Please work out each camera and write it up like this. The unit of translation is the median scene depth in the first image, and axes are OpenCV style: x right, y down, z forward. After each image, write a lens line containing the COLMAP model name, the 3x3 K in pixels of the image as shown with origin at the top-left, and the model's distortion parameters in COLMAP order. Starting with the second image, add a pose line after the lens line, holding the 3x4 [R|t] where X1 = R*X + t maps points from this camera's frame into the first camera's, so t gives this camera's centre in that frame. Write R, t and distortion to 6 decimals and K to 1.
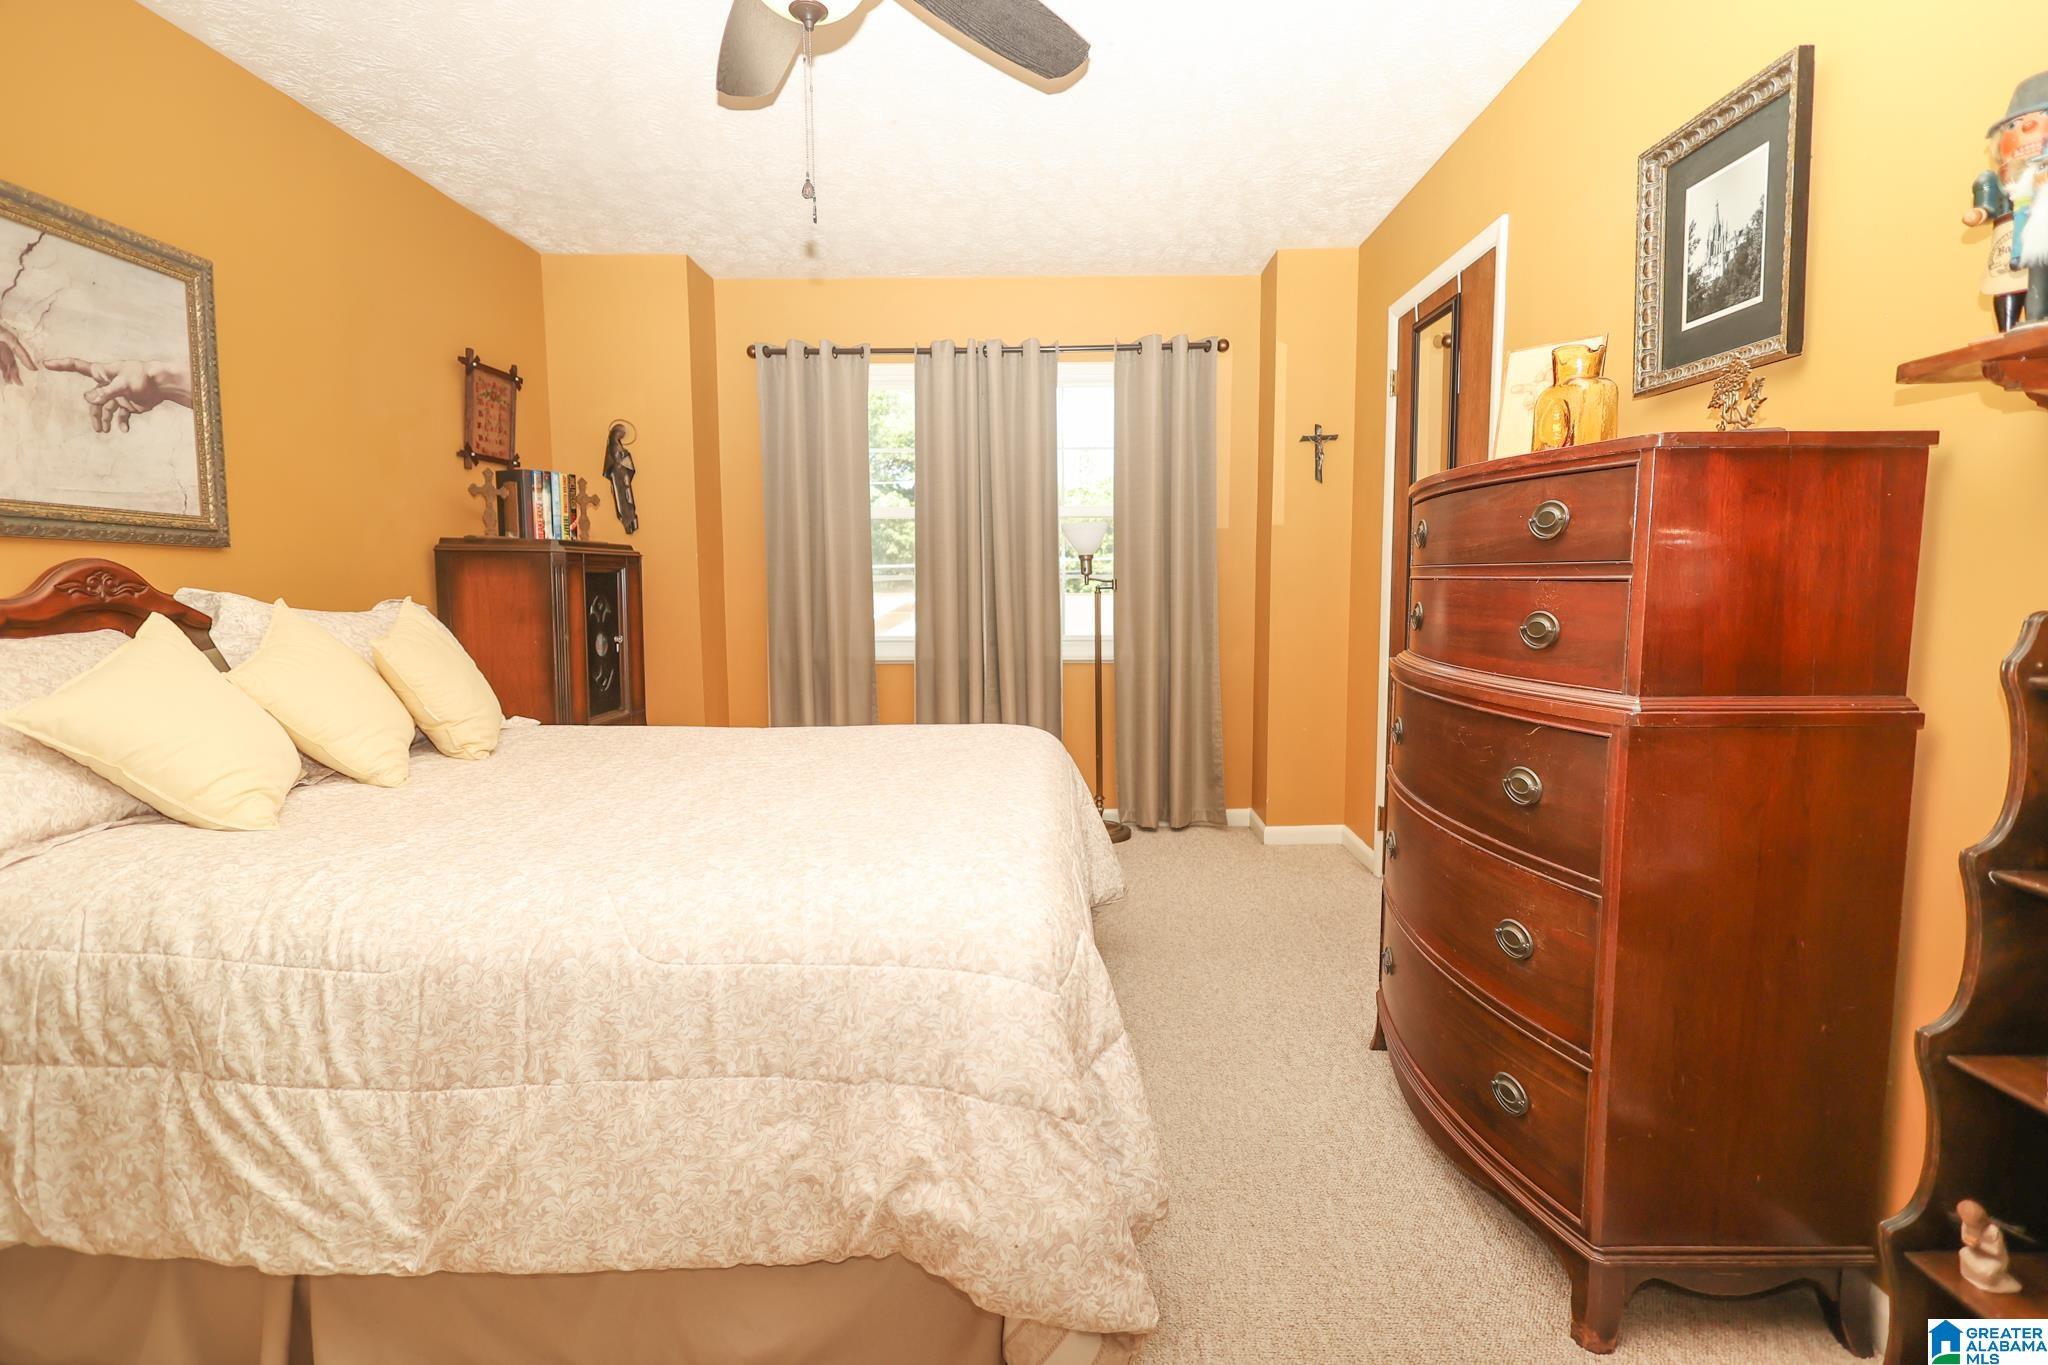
lens RADIAL K [[942.2, 0, 1015.8], [0, 942.2, 672.0], [0, 0, 1]] dist [0.002730, -0.000166]
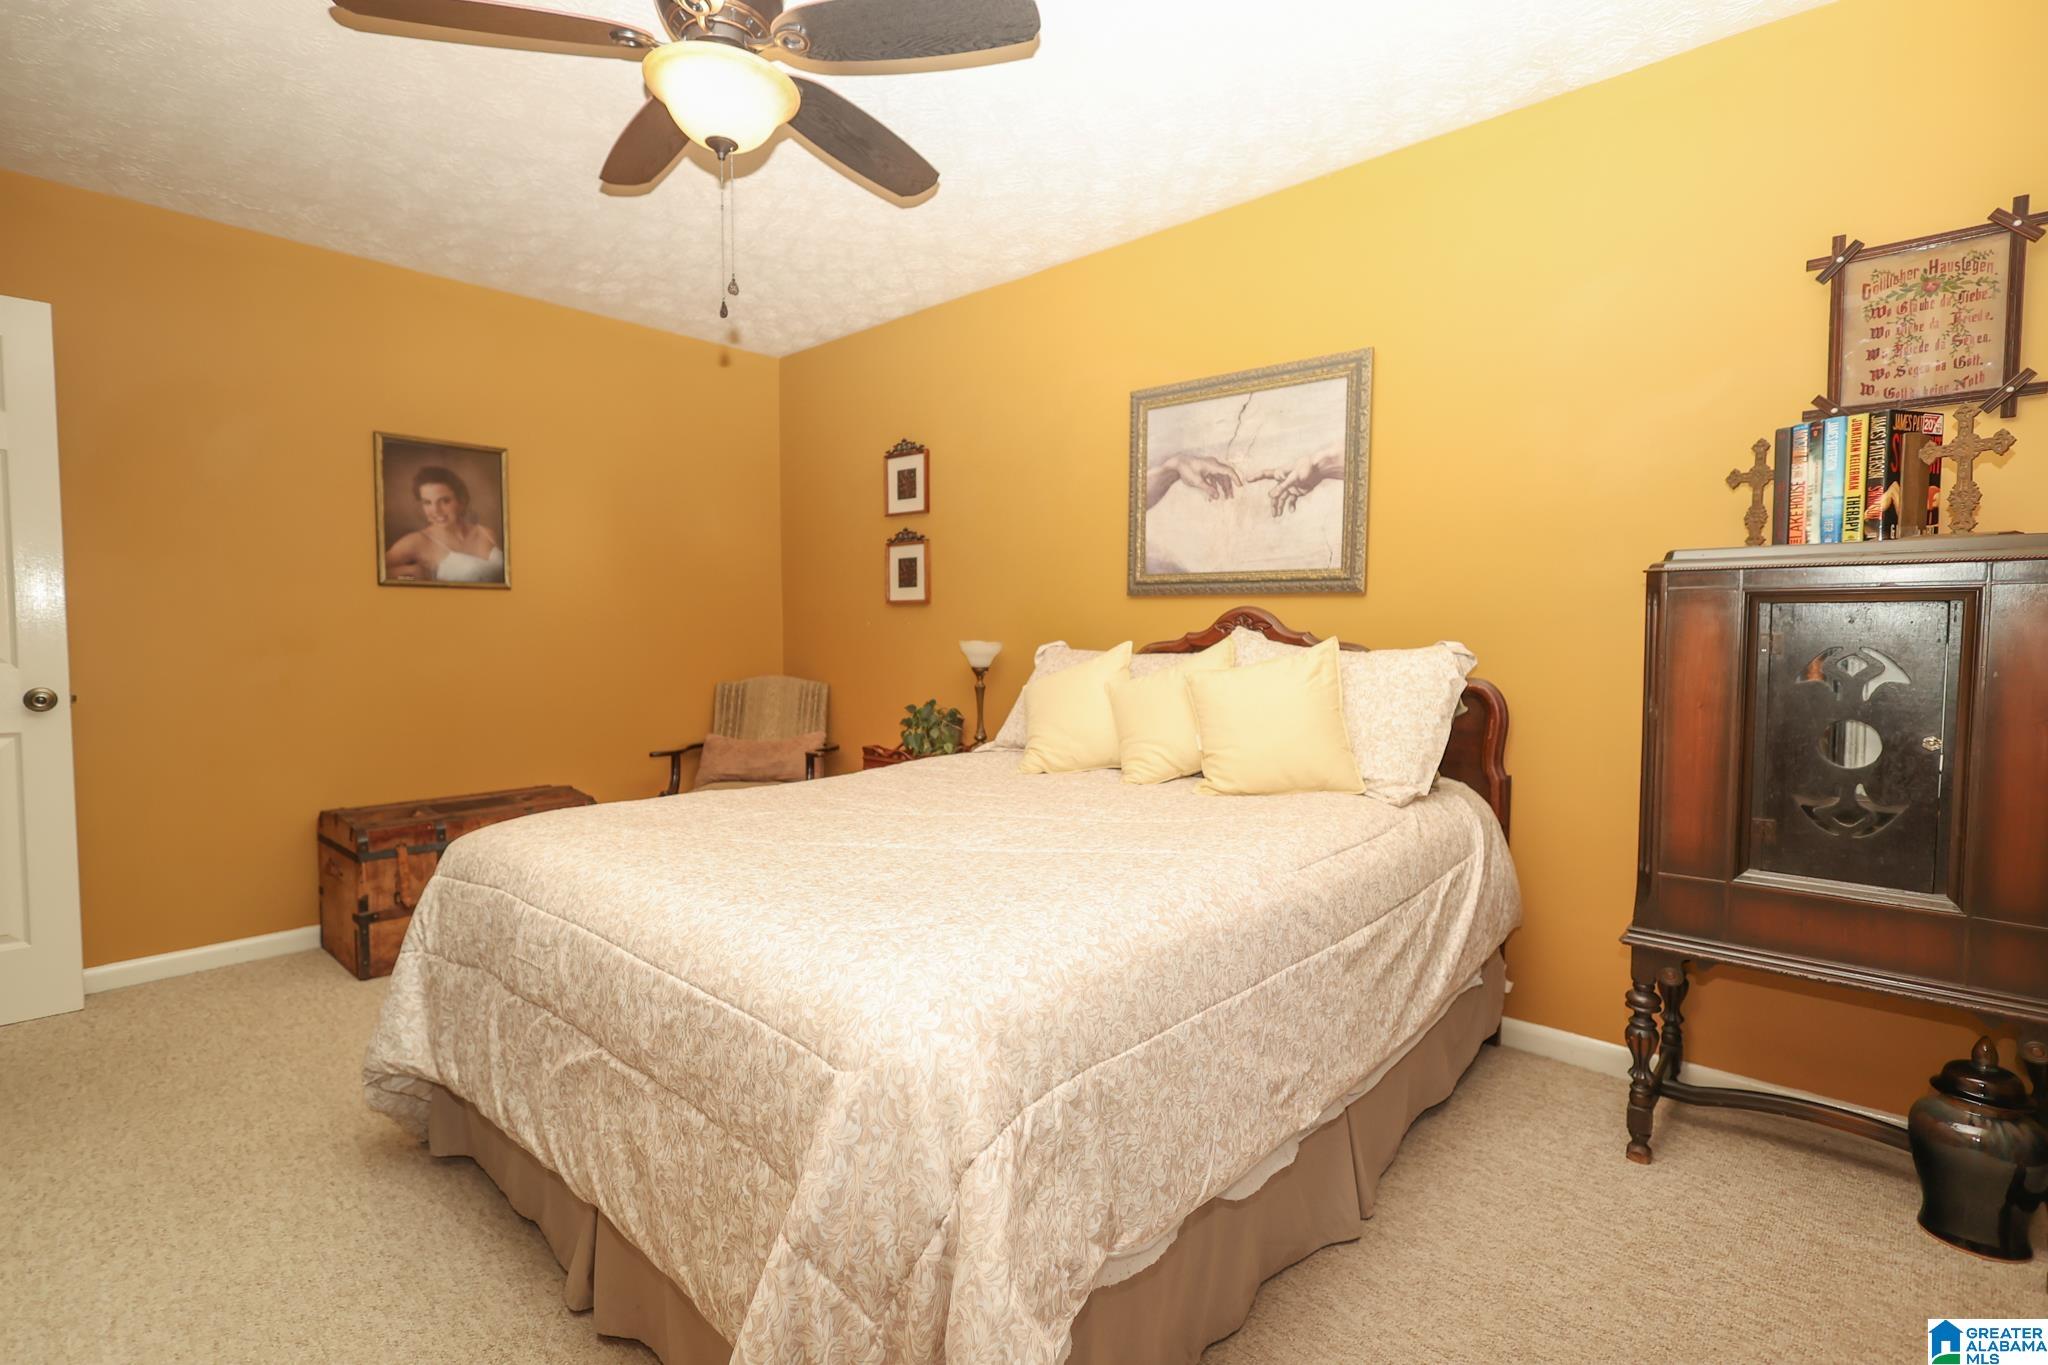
lens RADIAL K [[942.2, 0, 1024.1], [0, 942.2, 674.7], [0, 0, 1]] dist [0.002730, -0.000166]
pose [[-0.634347, 0.036713, -0.772176, 0.351273], [-0.076384, 0.991007, 0.109867, -0.138984], [0.769266, 0.128676, -0.625838, 1.548683]]
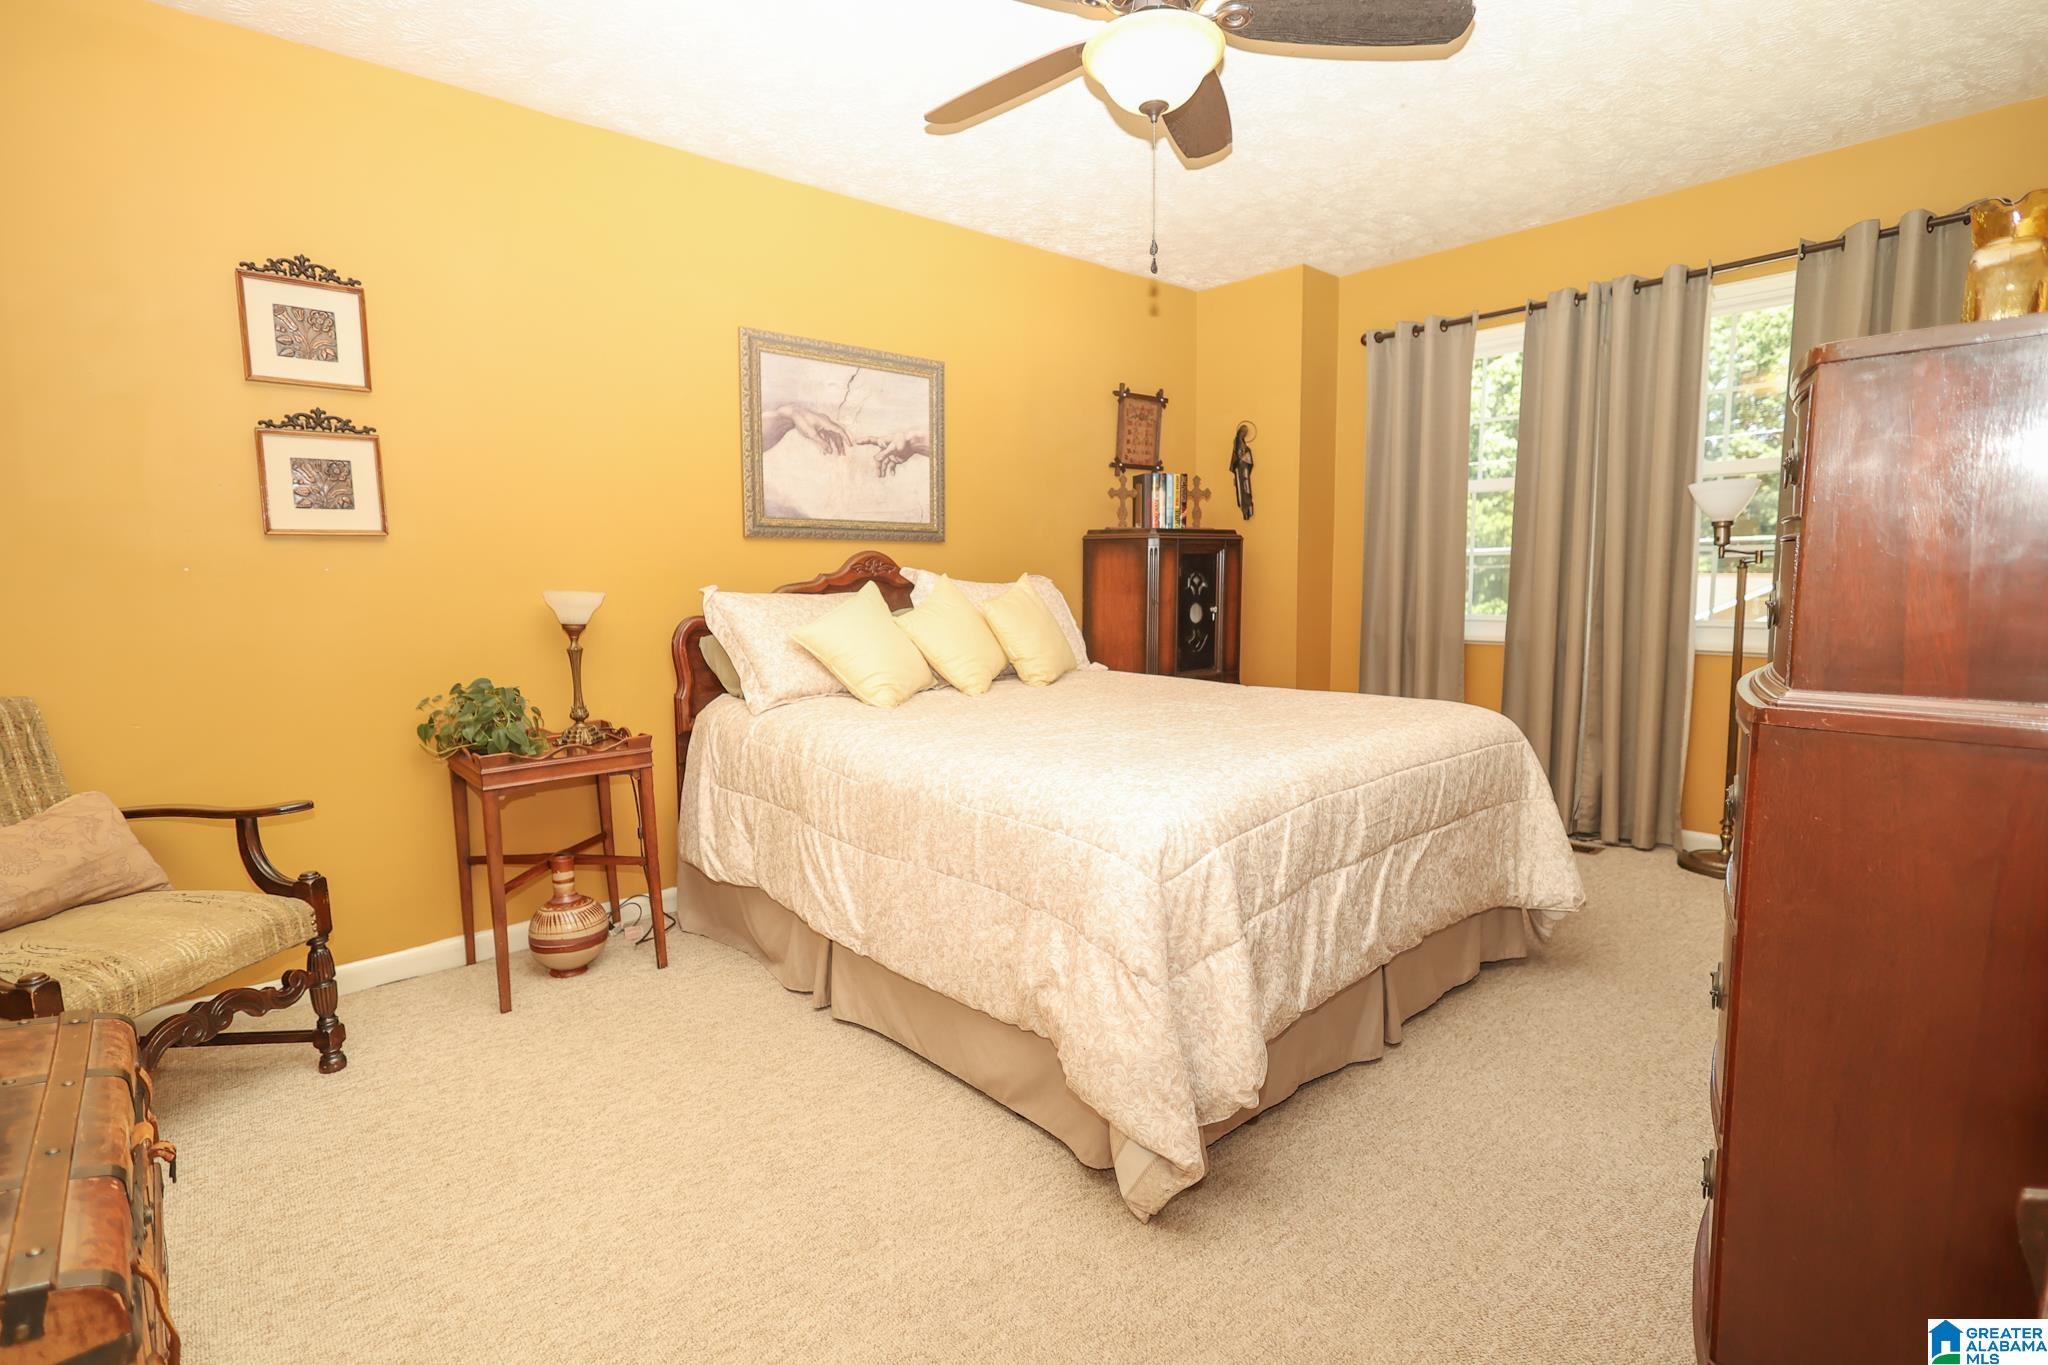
lens RADIAL K [[942.2, 0, 1013.2], [0, 942.2, 675.2], [0, 0, 1]] dist [0.002730, -0.000166]
pose [[0.682411, 0.076040, -0.727003, 0.456447], [-0.059536, 0.997052, 0.048402, 0.009287], [0.728540, 0.010253, 0.684927, -0.001339]]
